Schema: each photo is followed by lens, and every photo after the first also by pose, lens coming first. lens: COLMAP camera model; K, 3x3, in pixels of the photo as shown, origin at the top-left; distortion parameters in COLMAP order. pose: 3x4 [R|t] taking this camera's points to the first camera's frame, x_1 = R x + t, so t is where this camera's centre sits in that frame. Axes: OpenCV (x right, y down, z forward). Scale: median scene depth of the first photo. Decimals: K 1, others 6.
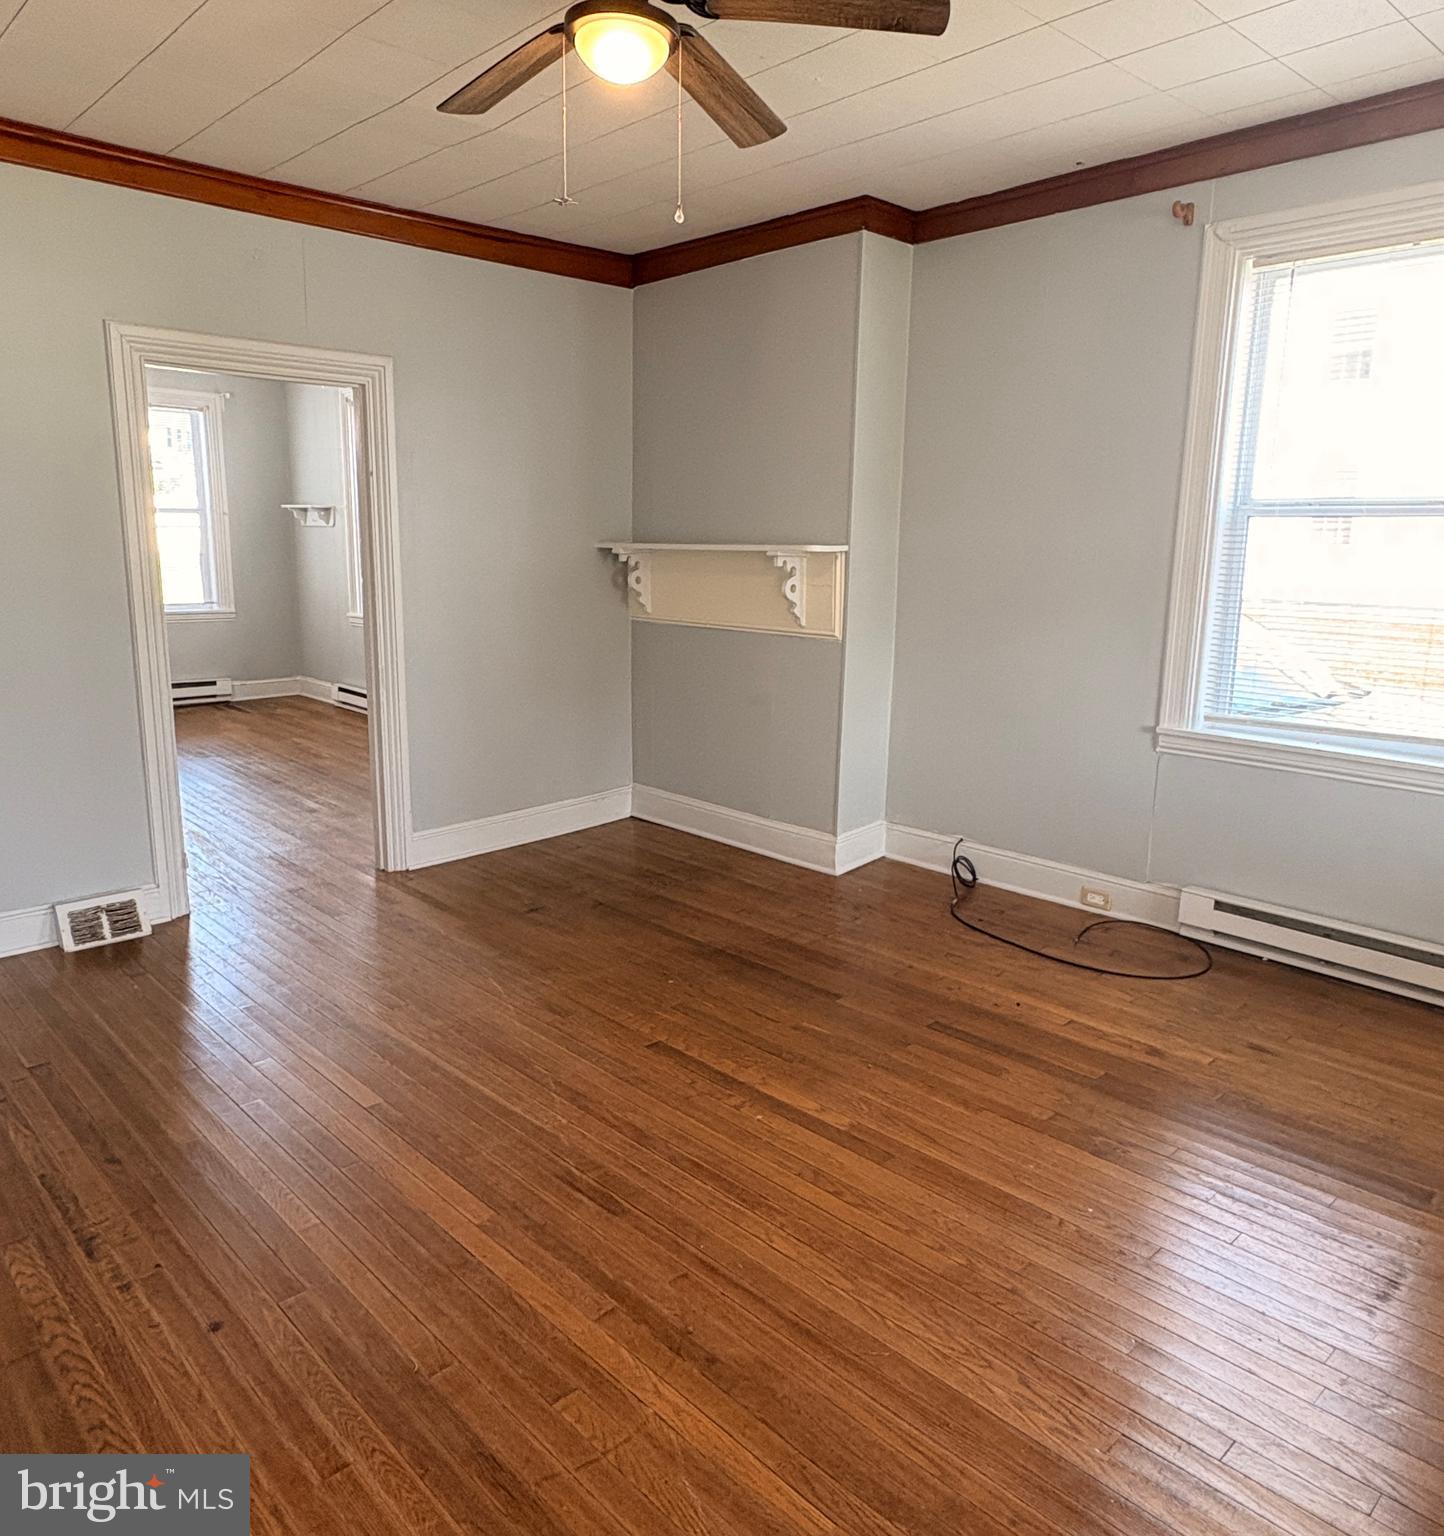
lens RADIAL K [[1115.4, 0, 718.7], [0, 1115.4, 806.0], [0, 0, 1]] dist [-0.000413, 0.001077]
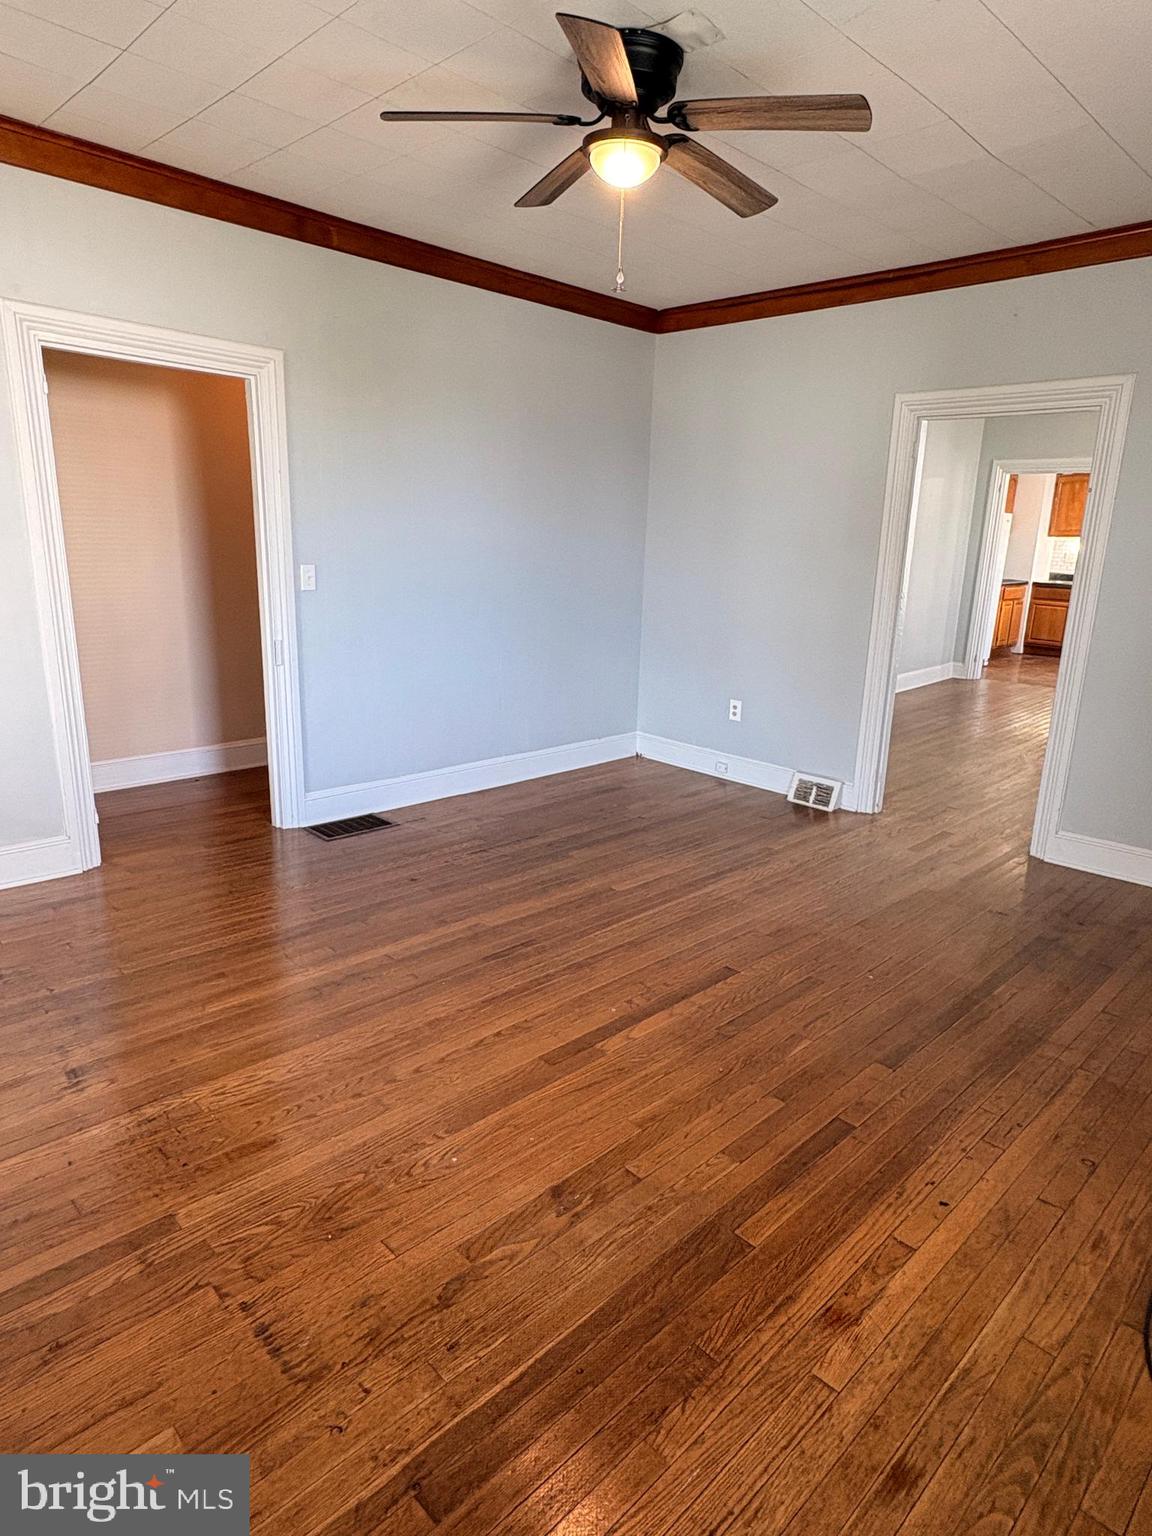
lens RADIAL K [[894.5, 0, 581.2], [0, 894.5, 759.7], [0, 0, 1]] dist [0.007625, 0.002183]
pose [[0.024615, 0.236925, -0.971216, 0.699237], [-0.265990, 0.938043, 0.222092, -0.141709], [0.963661, 0.252867, 0.086109, 0.614532]]
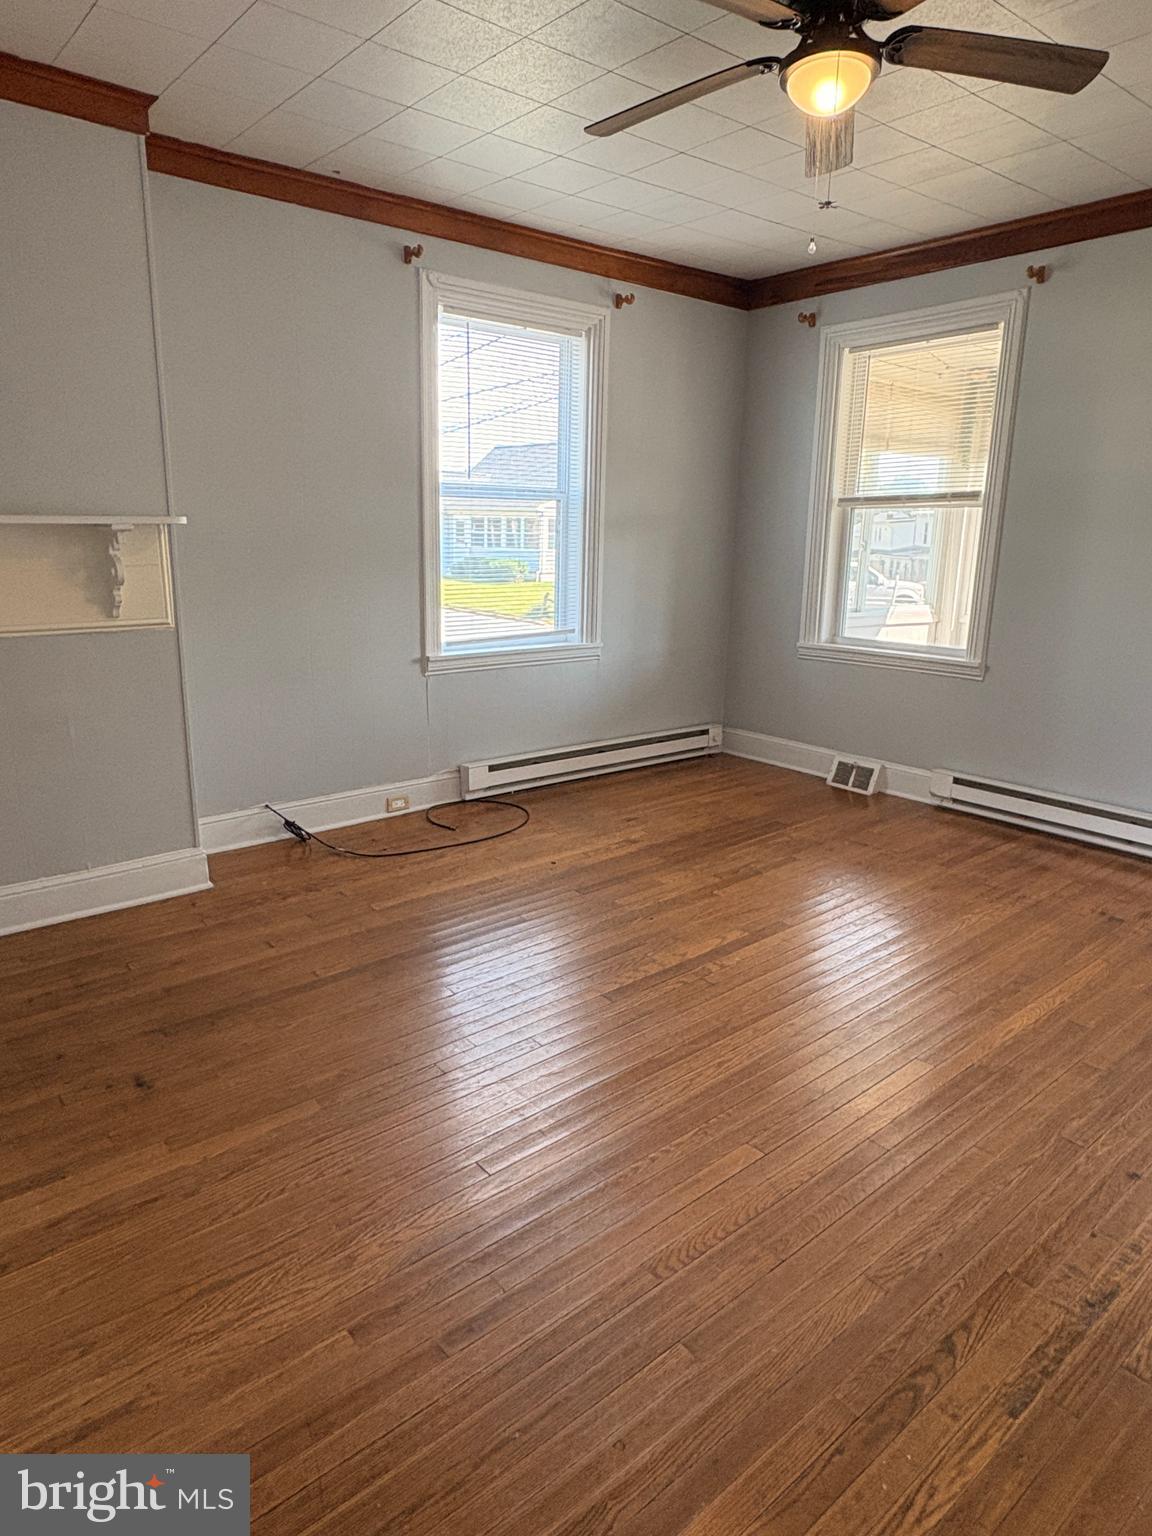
lens RADIAL K [[941.5, 0, 576.9], [0, 941.5, 799.2], [0, 0, 1]] dist [-0.000263, -0.000258]
pose [[0.053576, -0.288148, 0.956086, -0.746238], [0.223295, 0.936673, 0.269784, -0.183133], [-0.973278, 0.199035, 0.114525, 0.771421]]
